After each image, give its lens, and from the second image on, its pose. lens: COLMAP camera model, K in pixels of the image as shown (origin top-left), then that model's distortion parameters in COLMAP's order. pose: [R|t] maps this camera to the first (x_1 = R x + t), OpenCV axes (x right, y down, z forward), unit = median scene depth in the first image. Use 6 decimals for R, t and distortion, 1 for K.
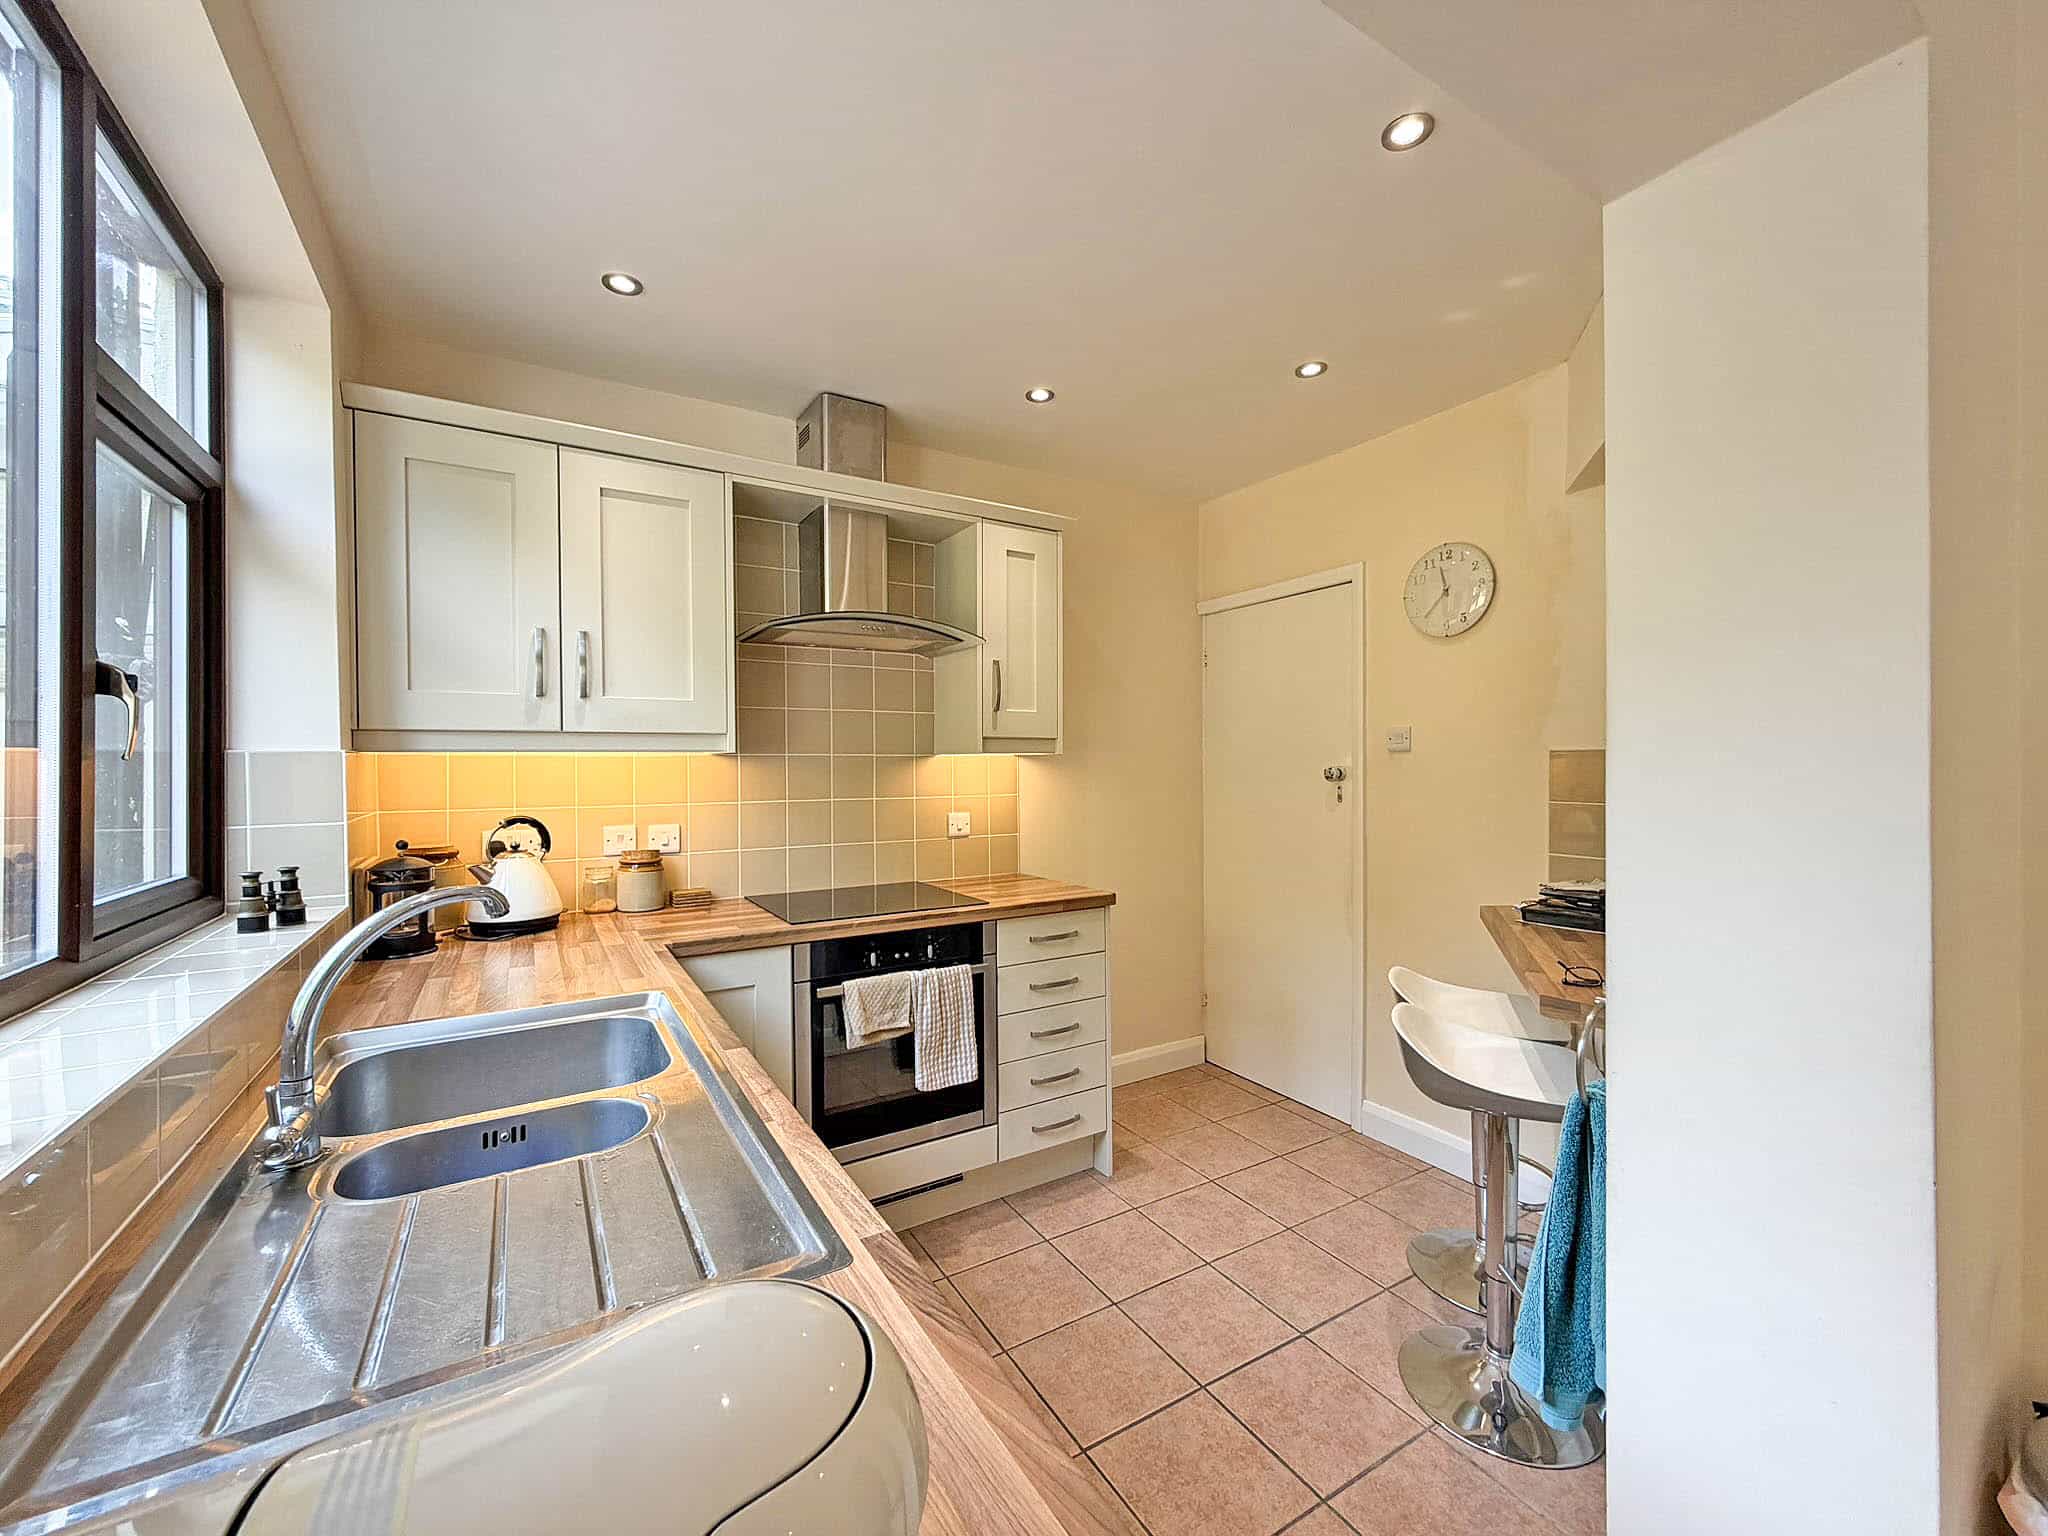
lens RADIAL K [[824.5, 0, 1017.2], [0, 824.5, 767.5], [0, 0, 1]] dist [0.000598, 0.000029]
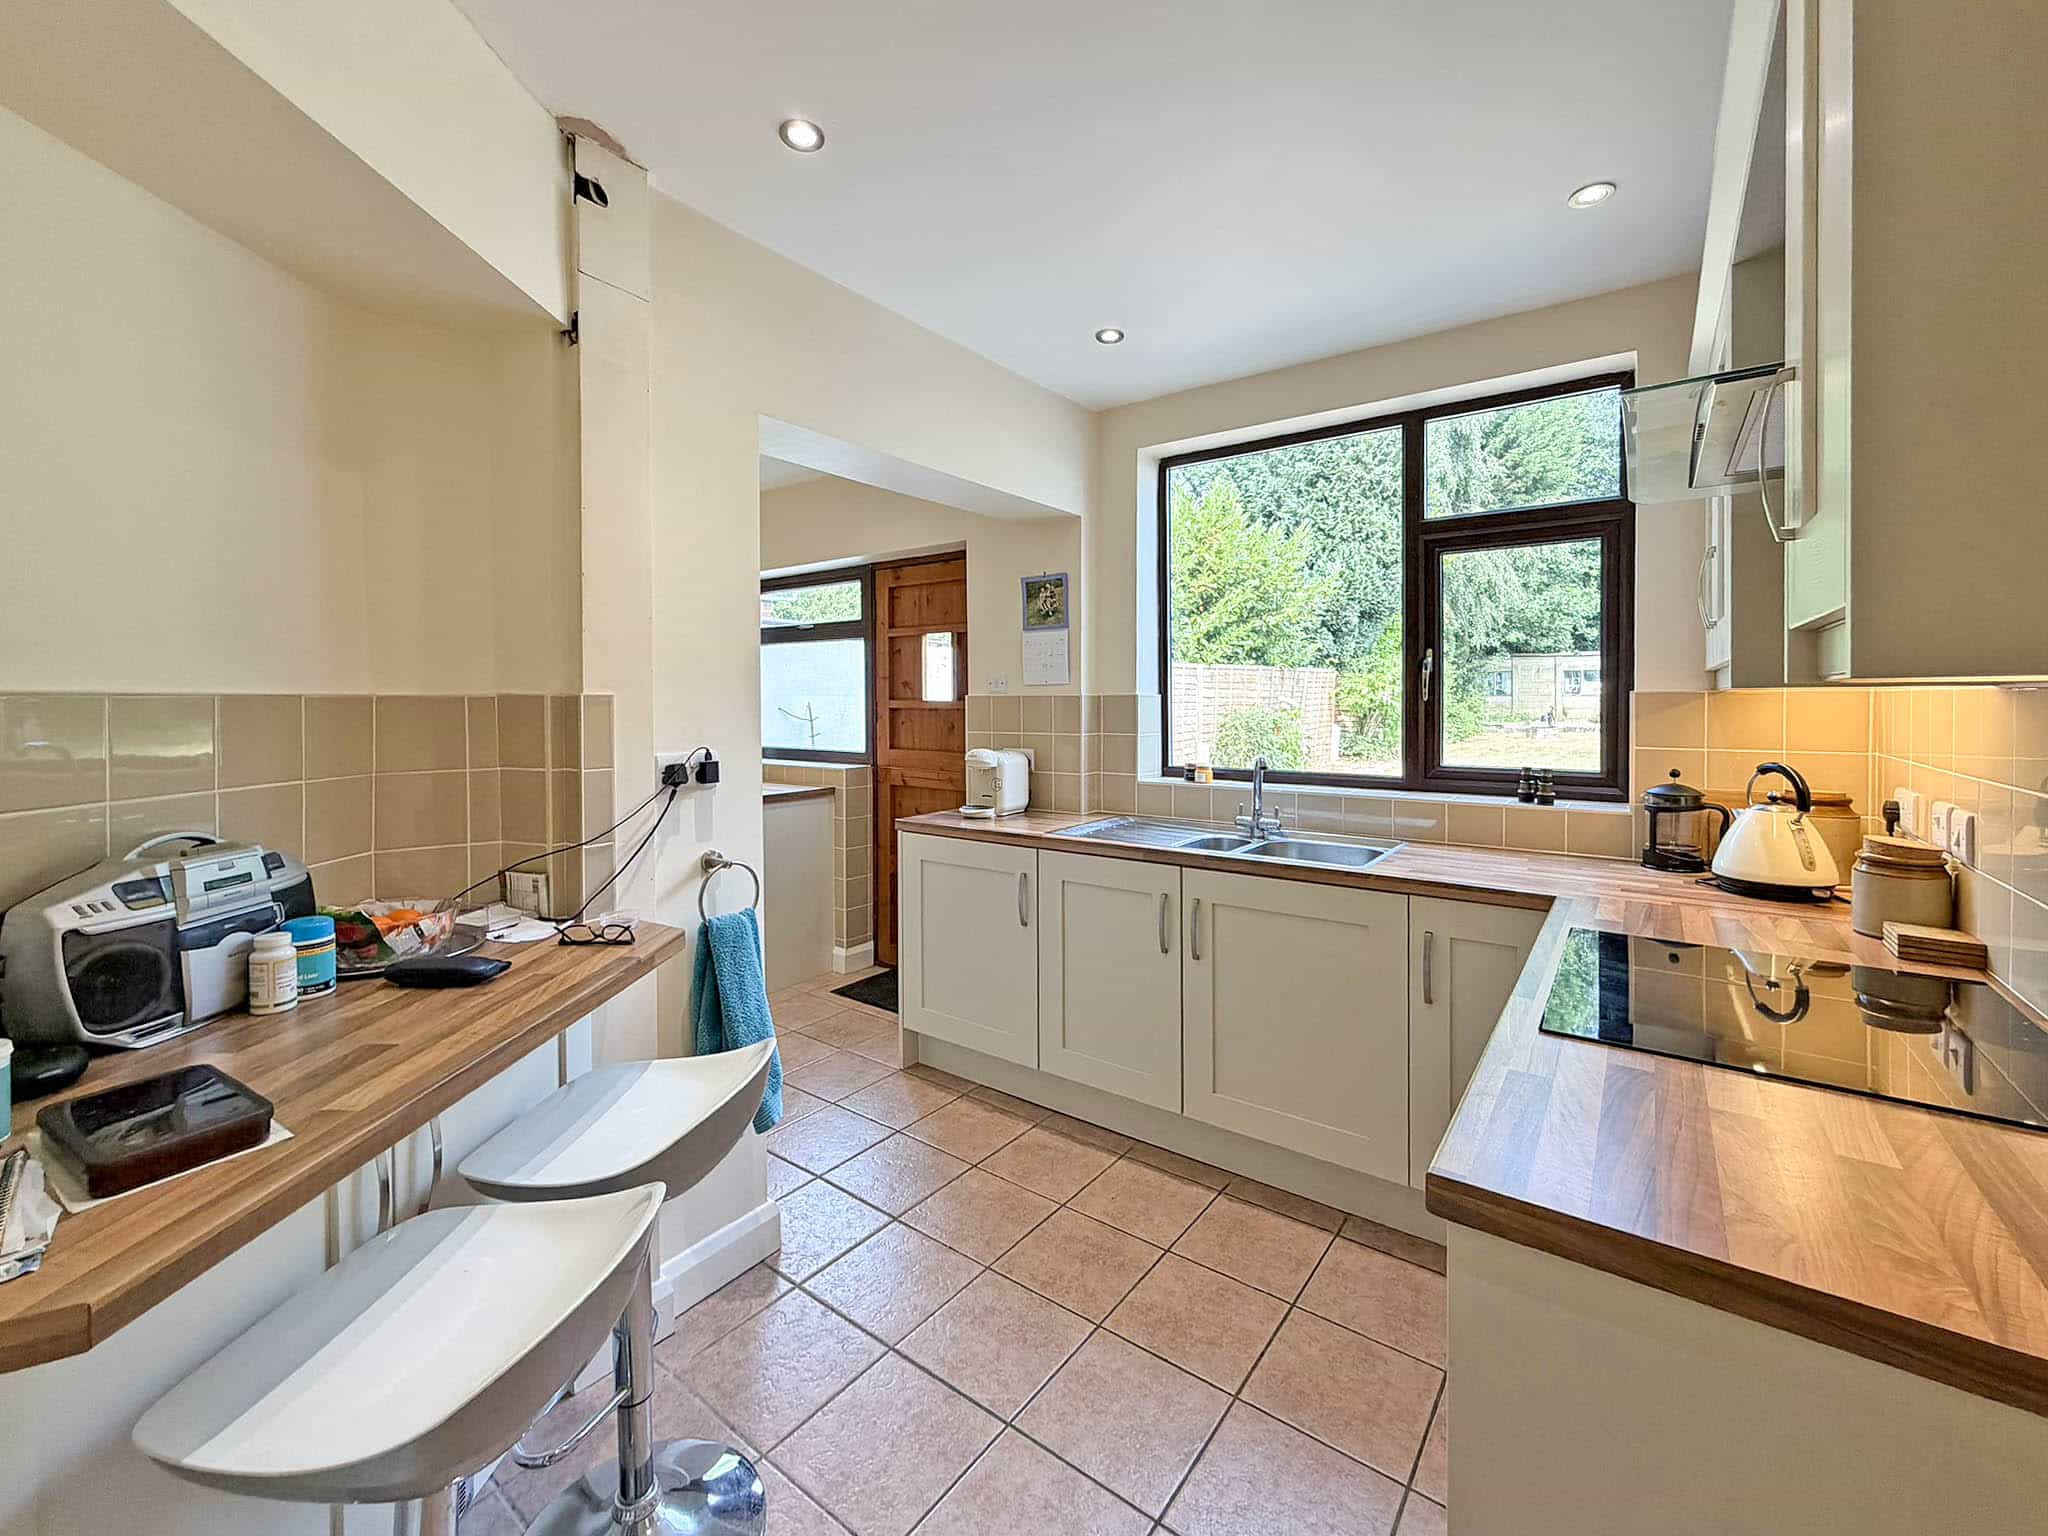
lens RADIAL K [[847.4, 0, 1033.0], [0, 847.4, 710.6], [0, 0, 1]] dist [0.000849, 0.000038]
pose [[-0.923852, 0.010237, -0.382613, 0.430390], [0.003367, 0.999821, 0.018621, -0.015847], [0.382735, 0.015915, -0.923721, 1.451018]]
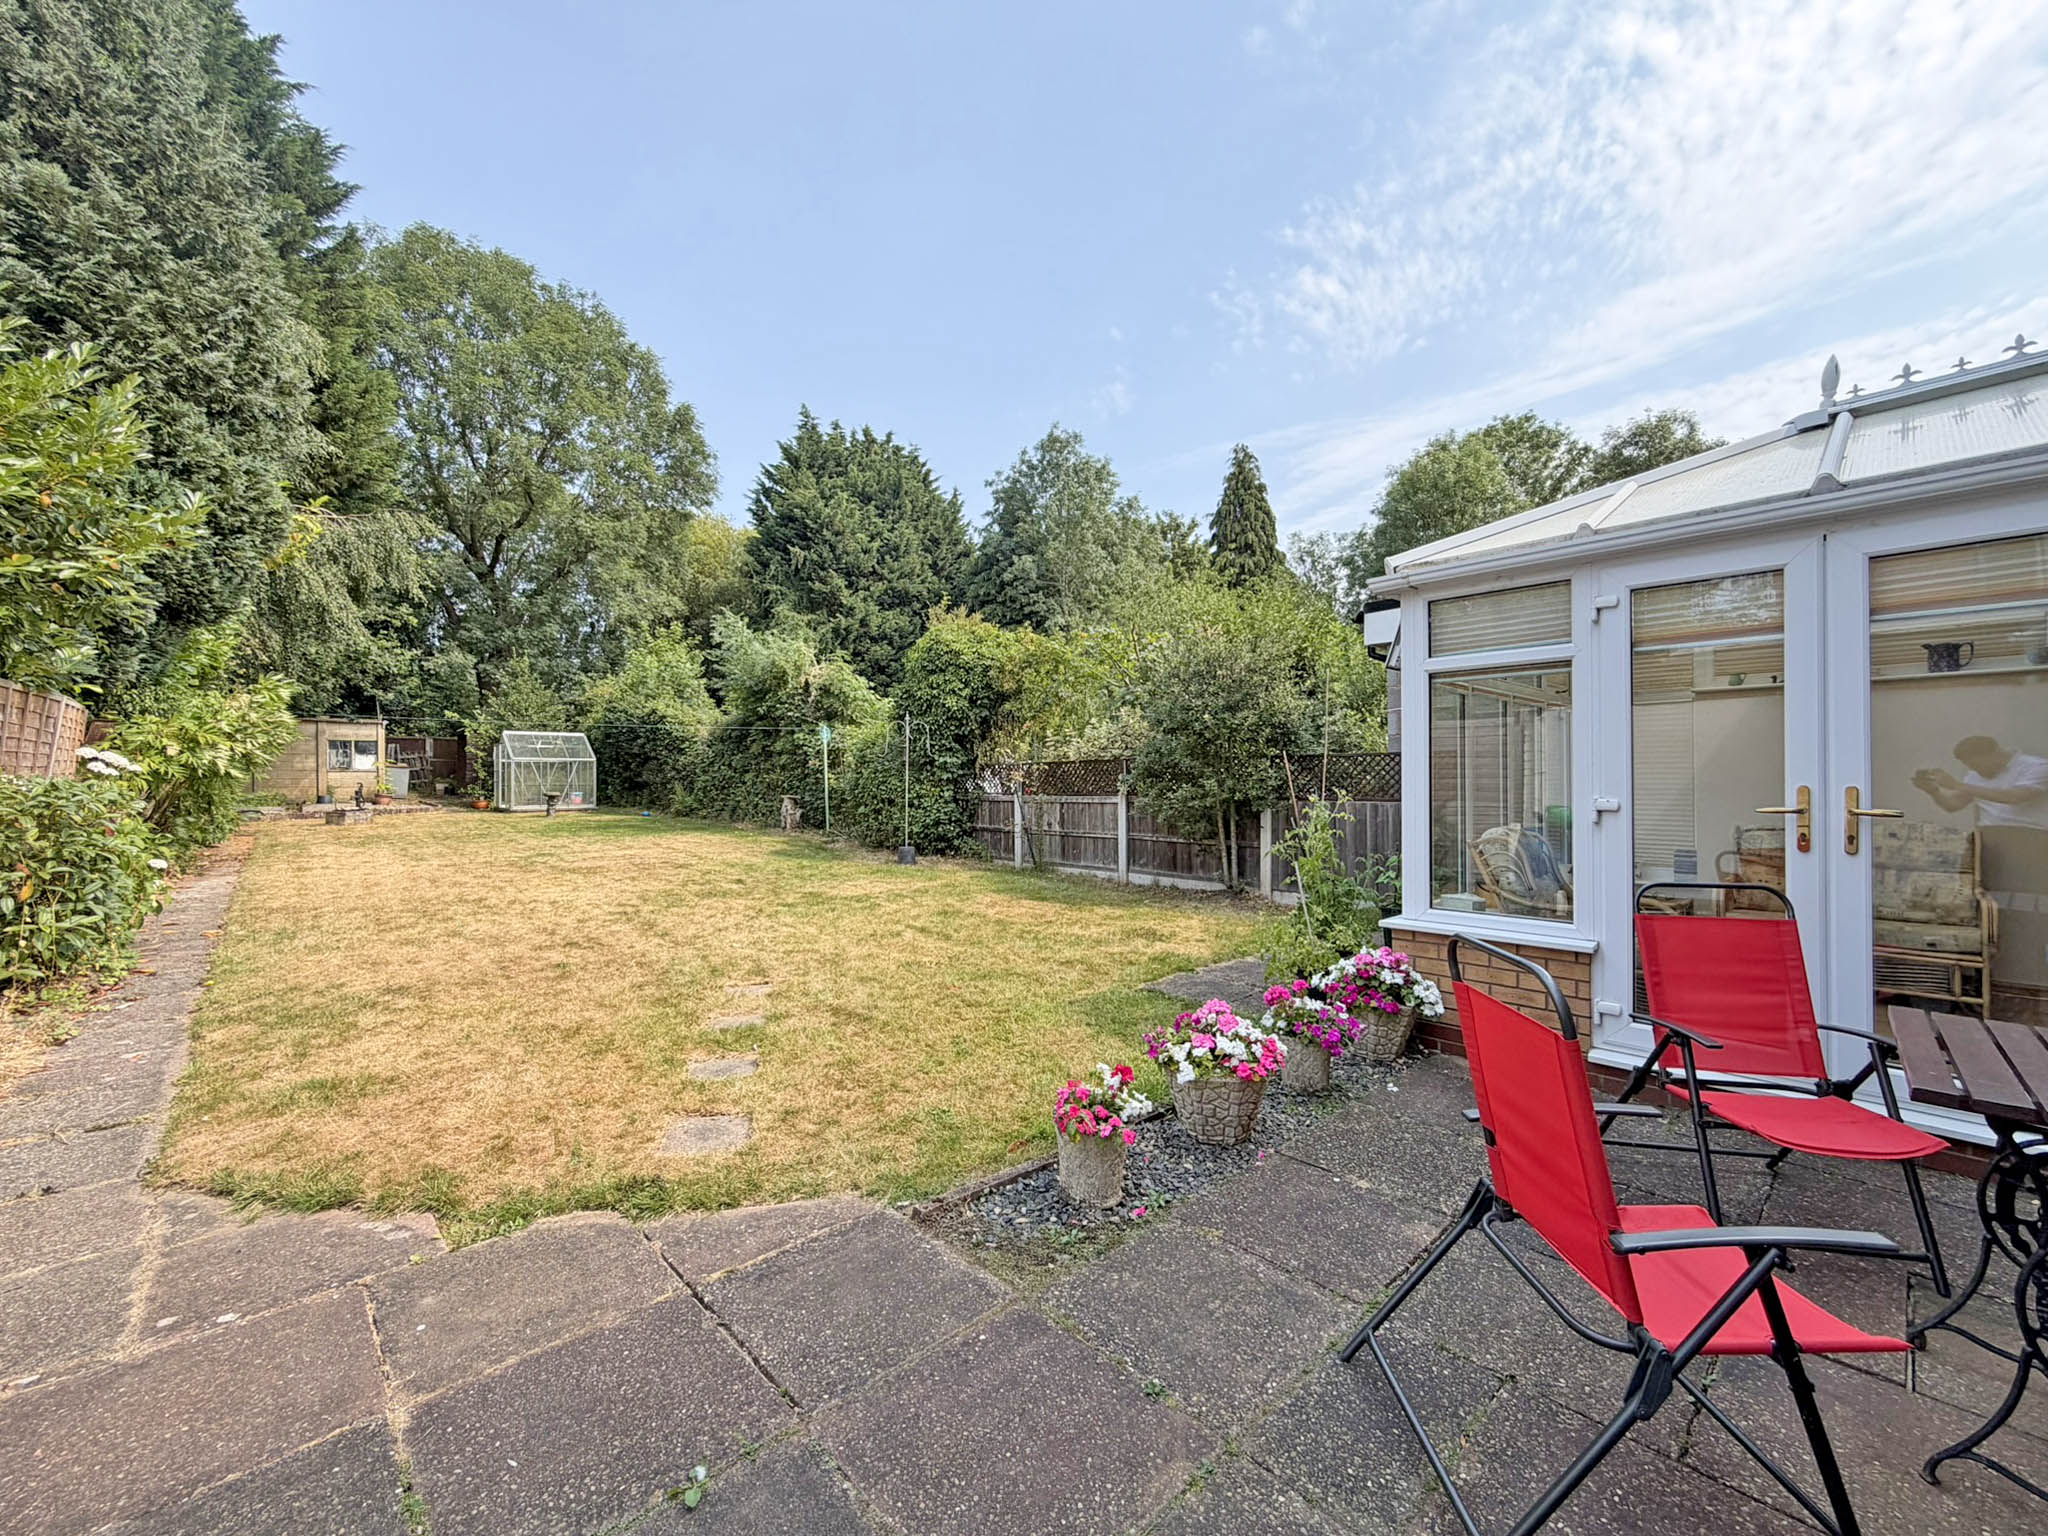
lens RADIAL K [[823.6, 0, 1023.2], [0, 823.6, 778.4], [0, 0, 1]] dist [-0.001751, -0.000281]
pose [[0.195035, 0.002314, -0.980794, -0.360091], [-0.000558, 0.999997, 0.002248, 0.087681], [0.980796, 0.000109, 0.195035, -0.975335]]
